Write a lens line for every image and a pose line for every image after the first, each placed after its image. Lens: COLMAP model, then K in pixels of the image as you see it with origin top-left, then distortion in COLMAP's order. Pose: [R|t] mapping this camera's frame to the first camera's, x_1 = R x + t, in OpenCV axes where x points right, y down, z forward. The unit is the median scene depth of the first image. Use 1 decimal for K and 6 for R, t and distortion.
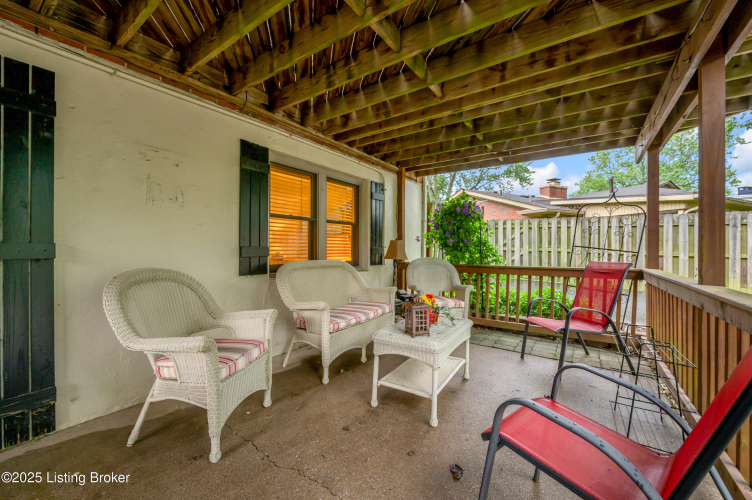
lens RADIAL K [[300.9, 0, 377.8], [0, 300.9, 249.4], [0, 0, 1]] dist [-0.001532, -0.000130]
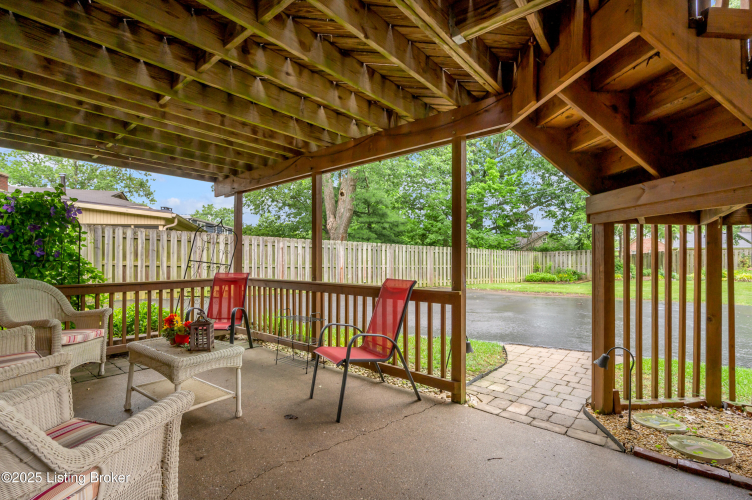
lens RADIAL K [[351.3, 0, 377.6], [0, 351.3, 254.9], [0, 0, 1]] dist [-0.001221, -0.000105]
pose [[0.113816, 0.010323, 0.993448, -0.486454], [0.003387, 0.999936, -0.010778, -0.012567], [-0.993496, 0.004591, 0.113774, 0.114776]]
